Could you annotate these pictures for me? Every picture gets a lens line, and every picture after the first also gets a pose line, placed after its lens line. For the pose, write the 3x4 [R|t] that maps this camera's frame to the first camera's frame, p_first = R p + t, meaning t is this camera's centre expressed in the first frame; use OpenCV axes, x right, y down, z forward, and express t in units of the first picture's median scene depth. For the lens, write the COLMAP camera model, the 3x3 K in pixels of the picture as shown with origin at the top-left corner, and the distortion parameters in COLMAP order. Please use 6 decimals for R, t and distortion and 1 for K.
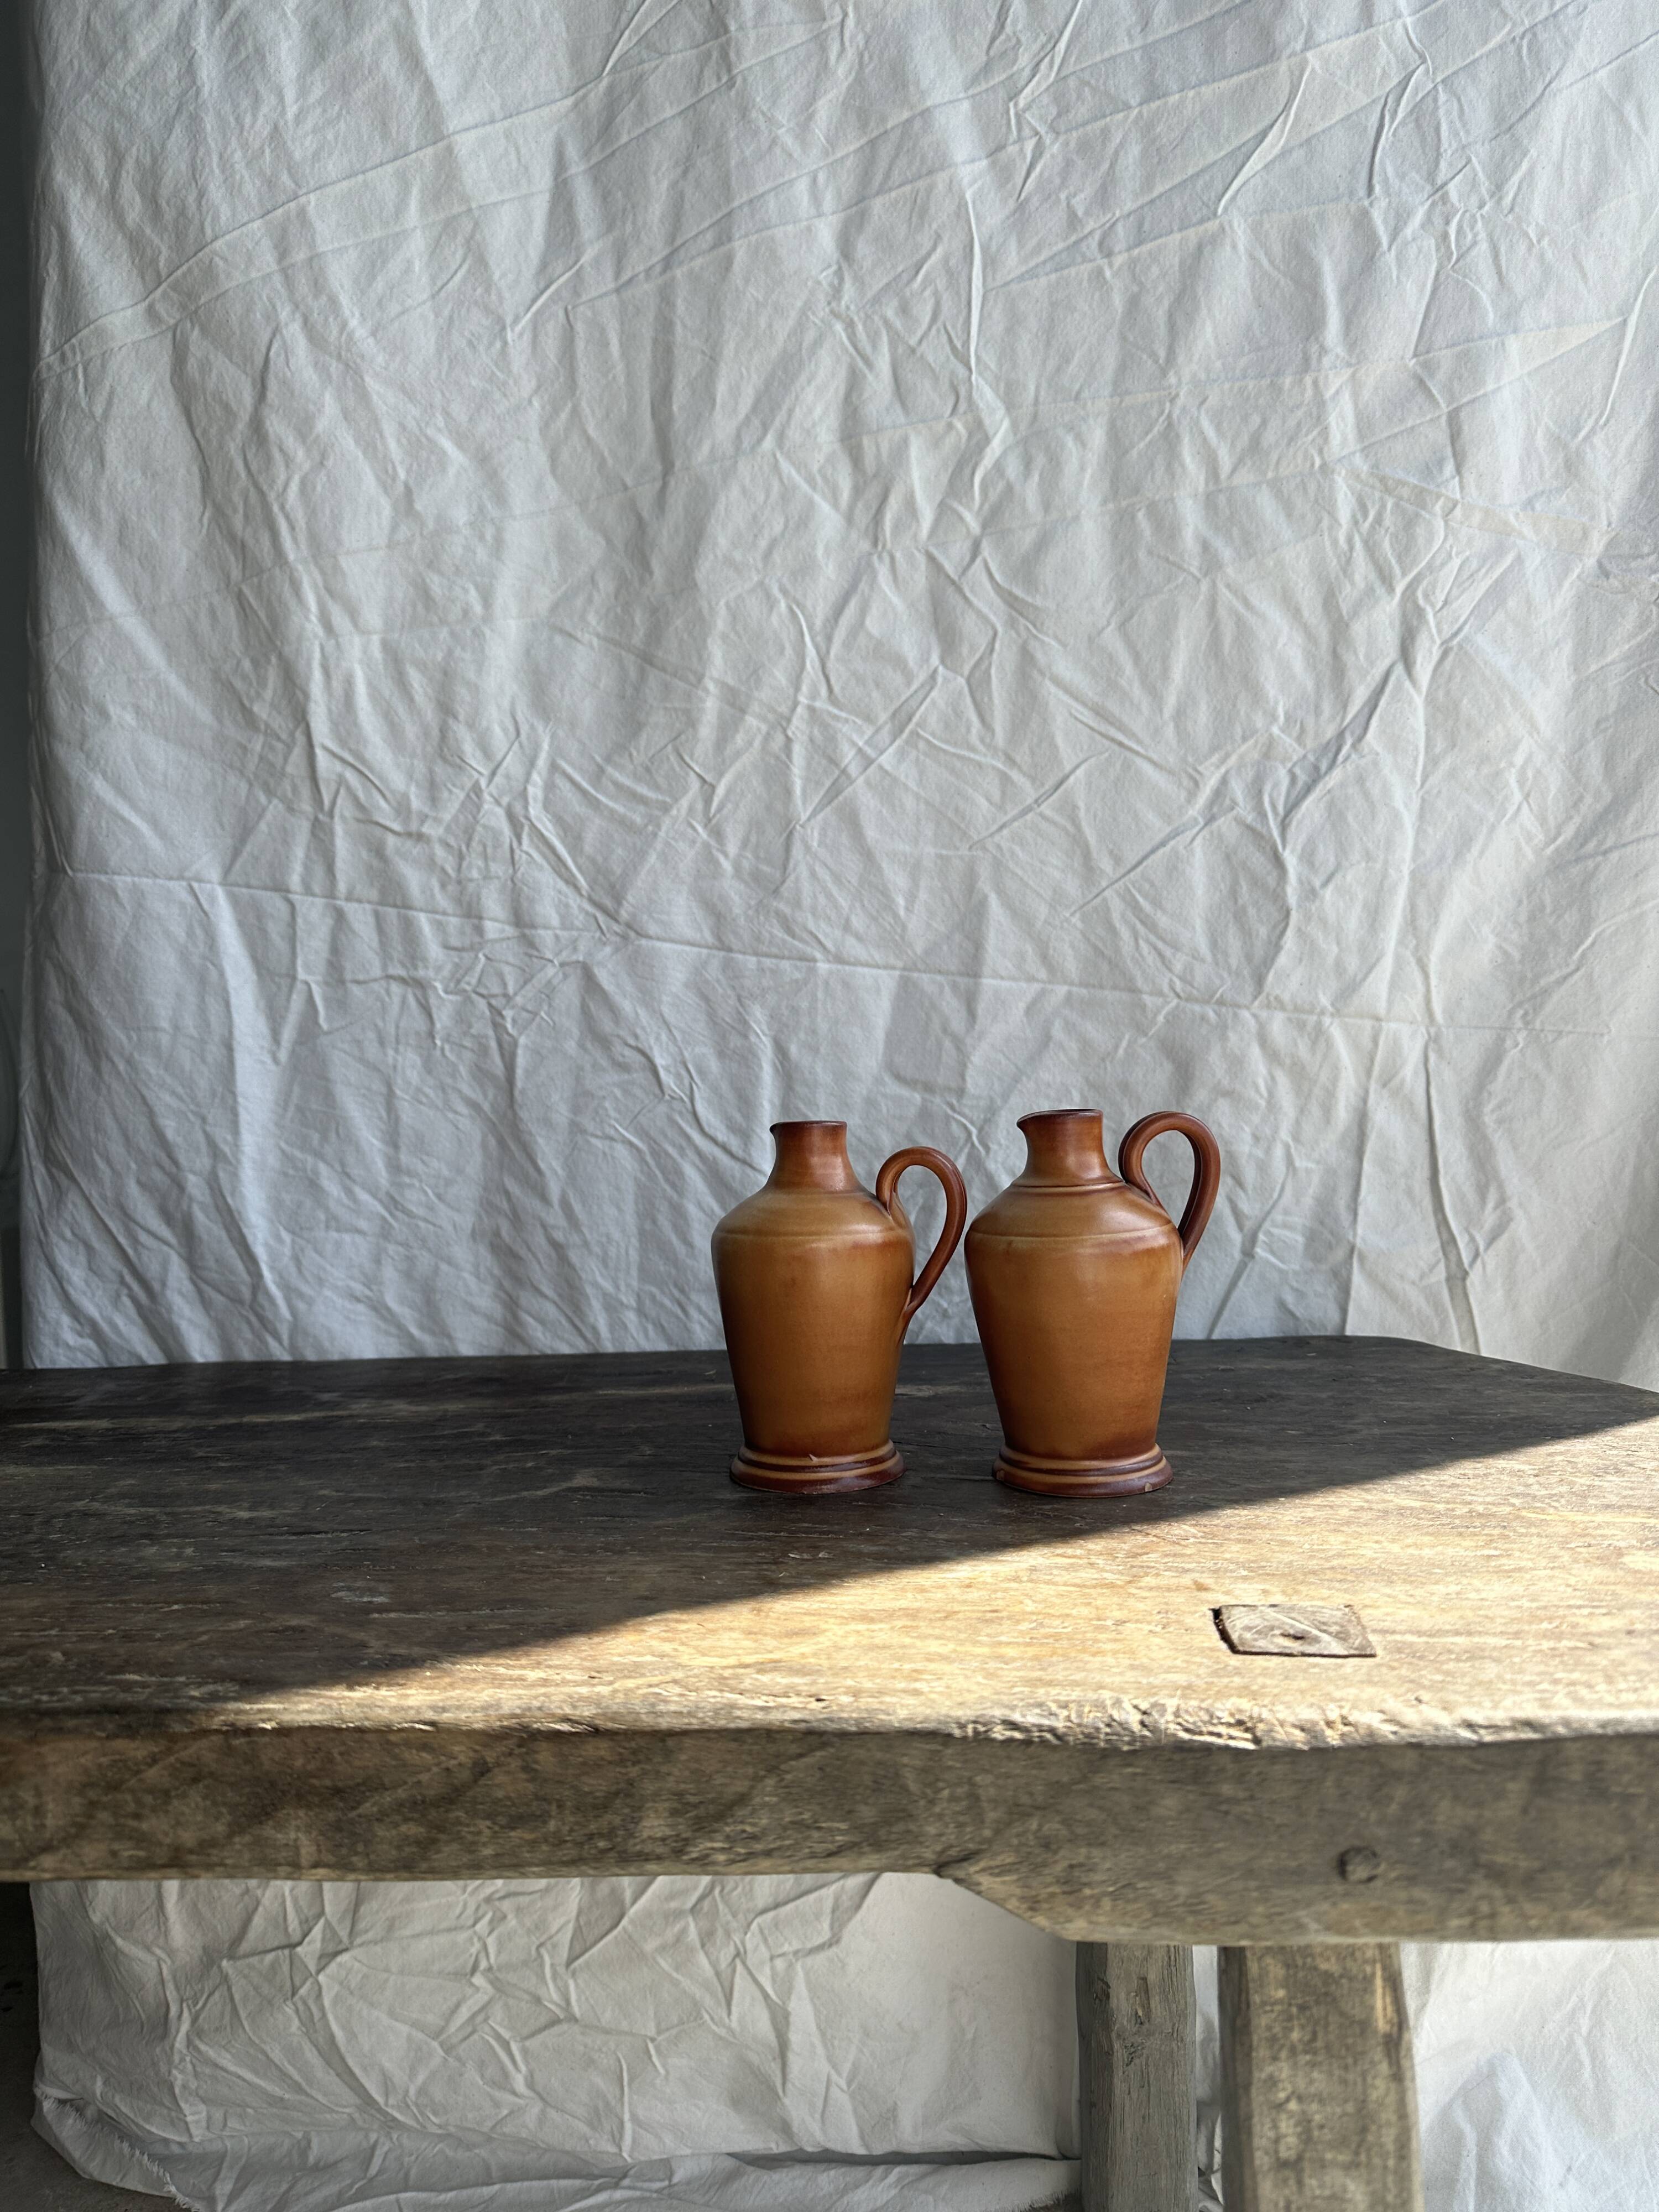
lens RADIAL K [[1670.9, 0, 823.0], [0, 1670.9, 1128.3], [0, 0, 1]] dist [0.104286, -0.137557]
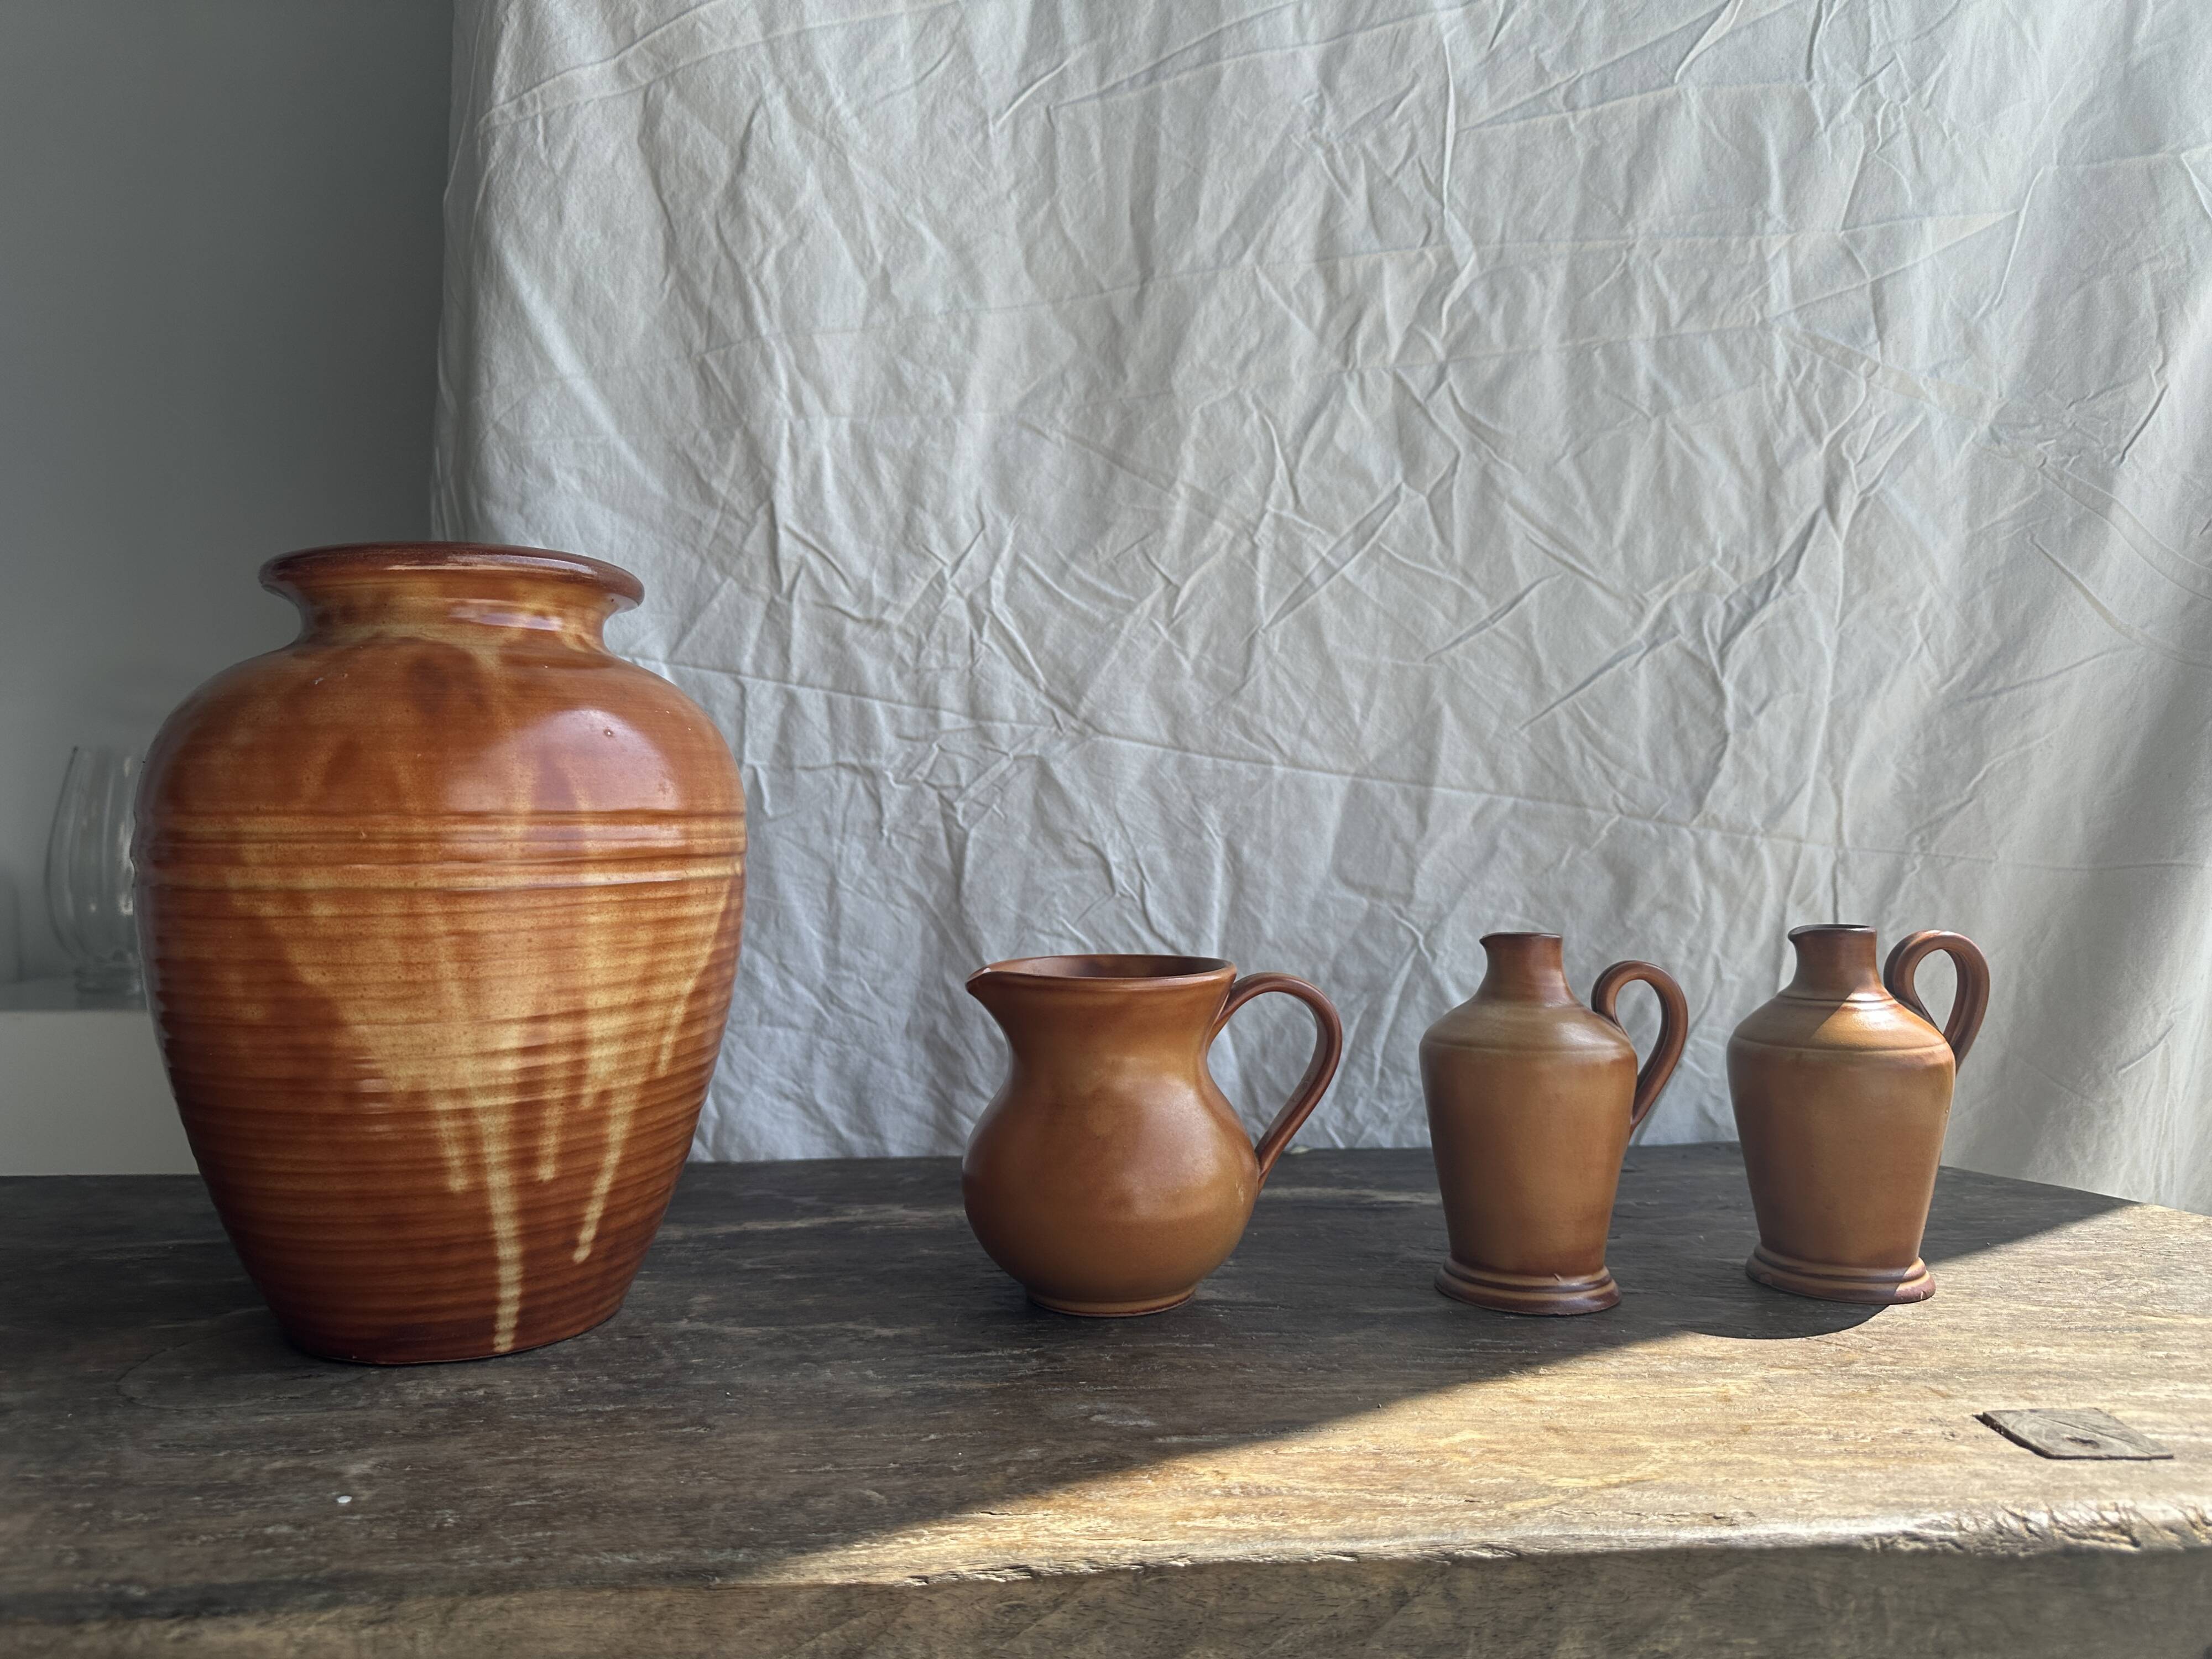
lens RADIAL K [[1670.9, 0, 1105.4], [0, 1670.9, 848.3], [0, 0, 1]] dist [0.104286, -0.137557]
pose [[0.987967, 0.030828, 0.151564, -0.255583], [-0.024303, 0.998704, -0.044711, -0.001636], [-0.152746, 0.040490, 0.987436, 0.020740]]
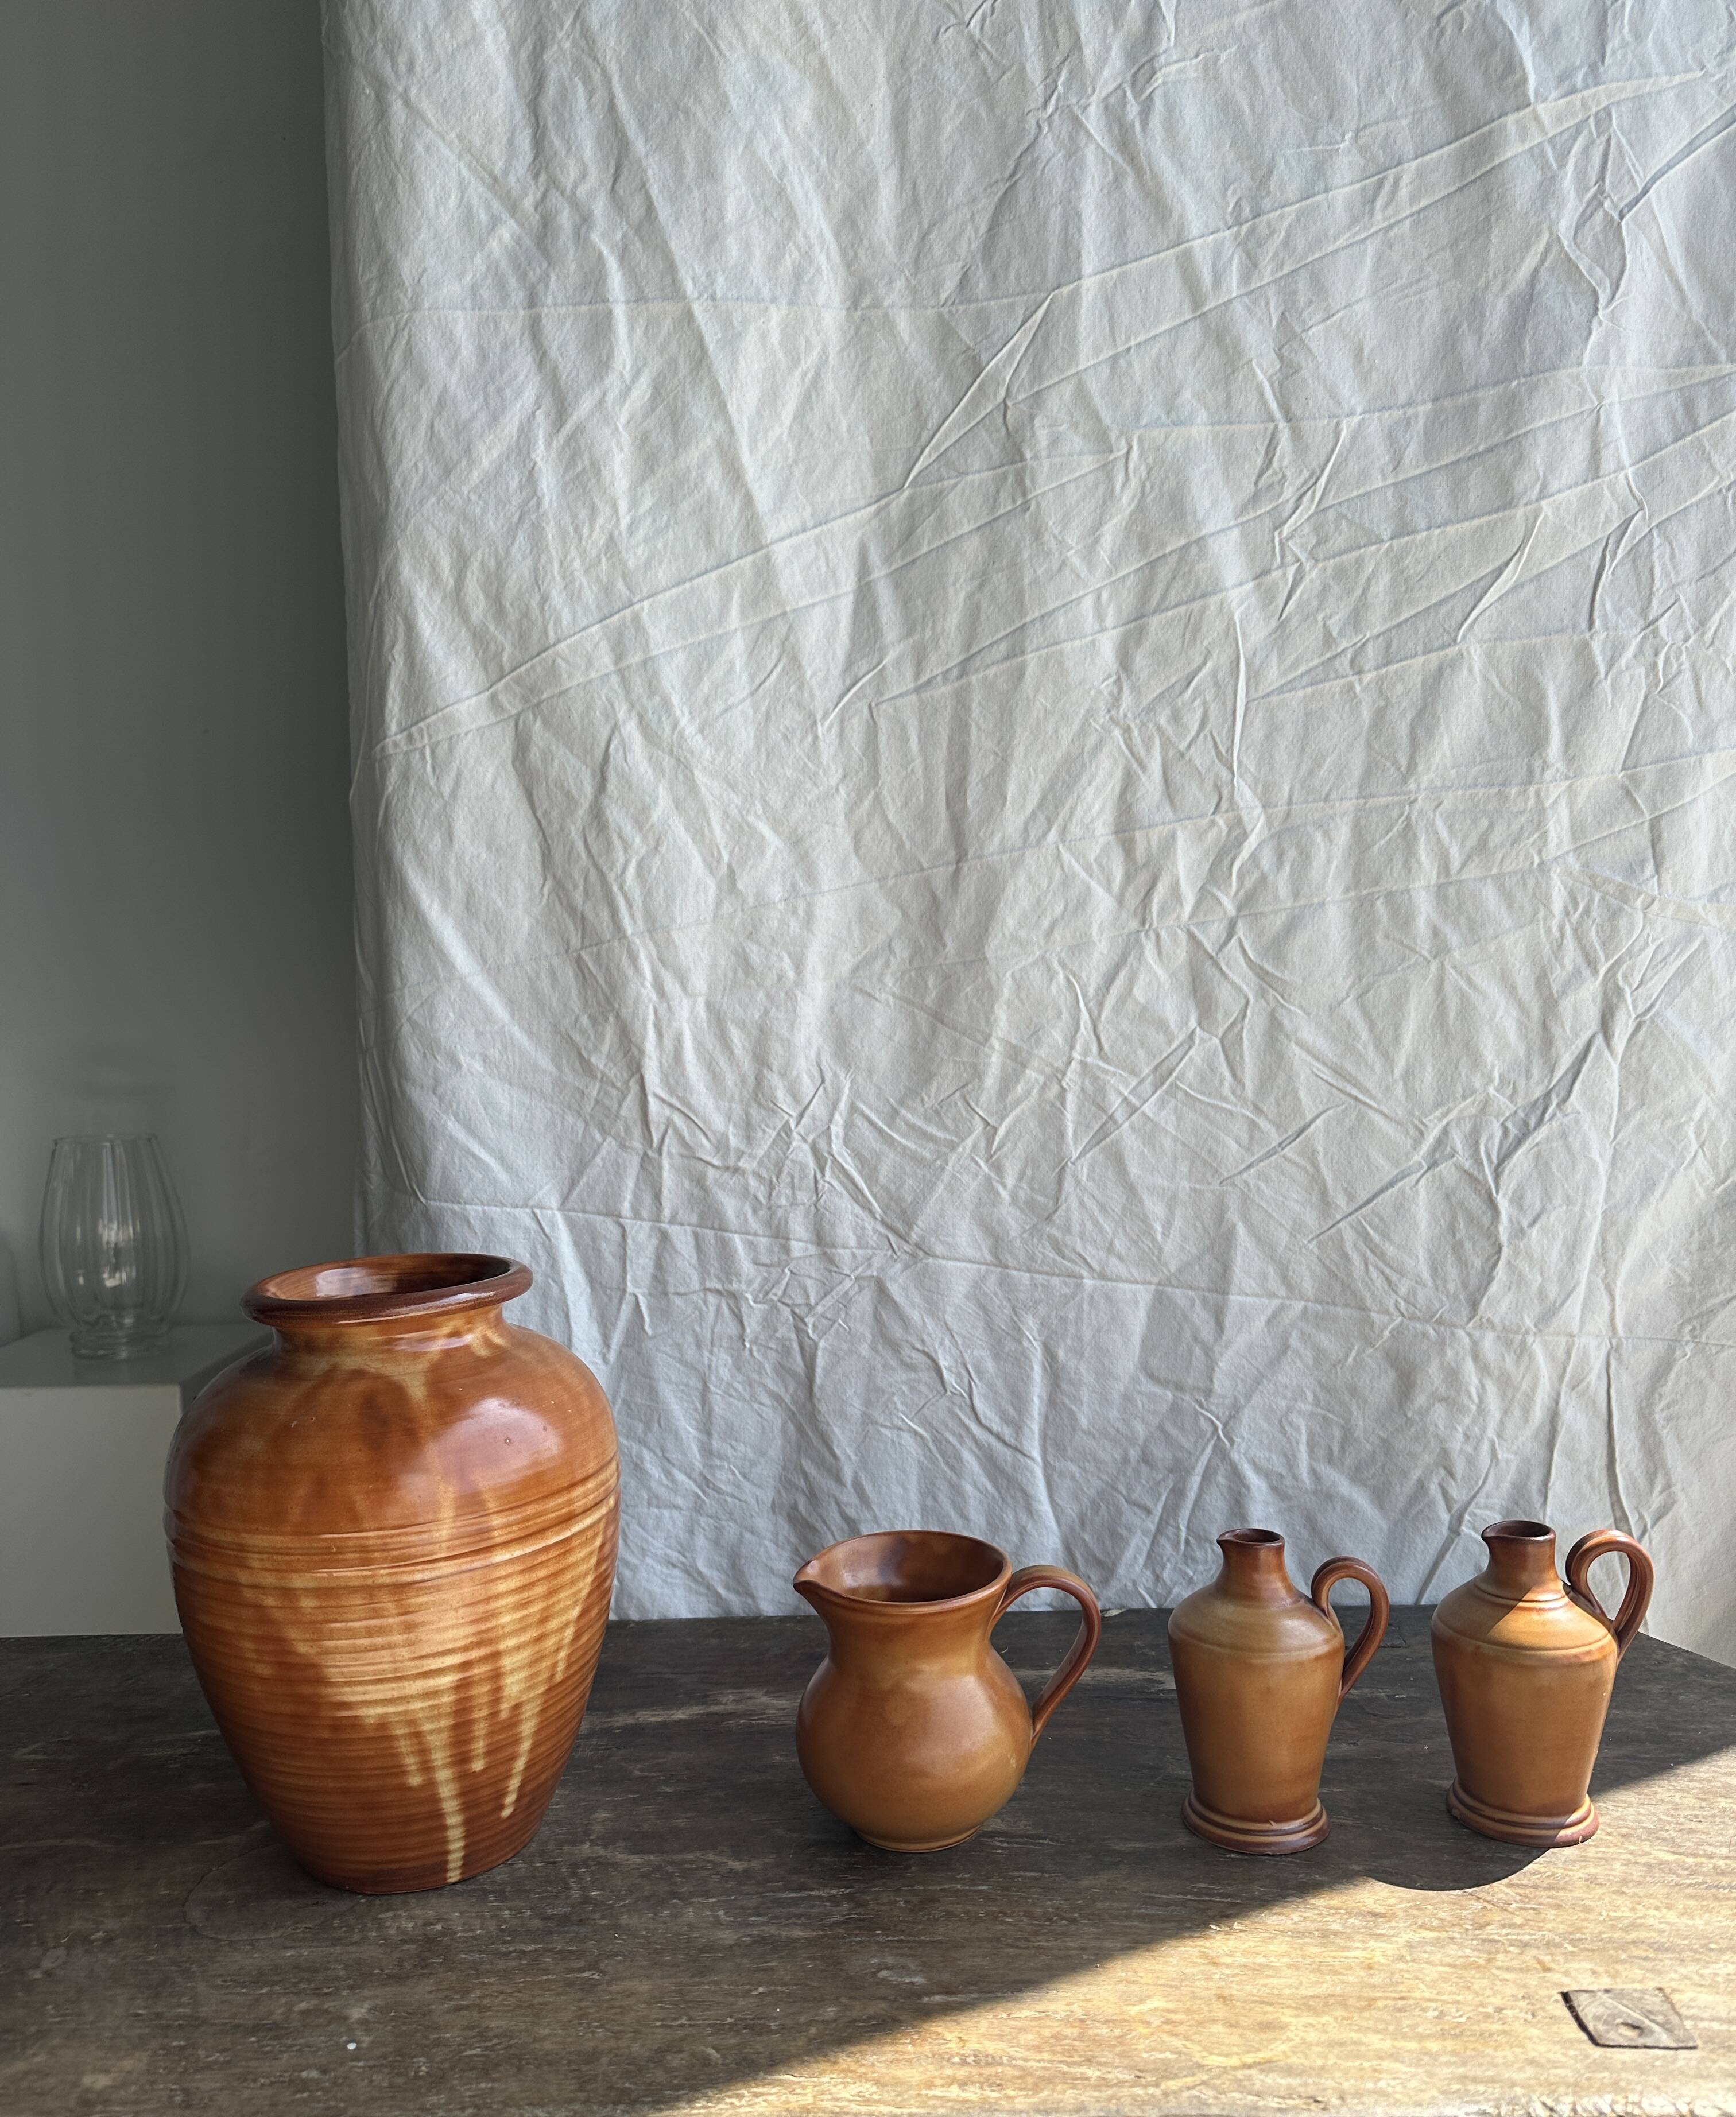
lens RADIAL K [[1758.0, 0, 853.6], [0, 1758.0, 1186.1], [0, 0, 1]] dist [0.124048, -0.165509]
pose [[0.999046, -0.002501, 0.043591, -0.213777], [-0.000403, 0.997788, 0.066482, -0.243581], [-0.043661, -0.066436, 0.996835, -0.190988]]
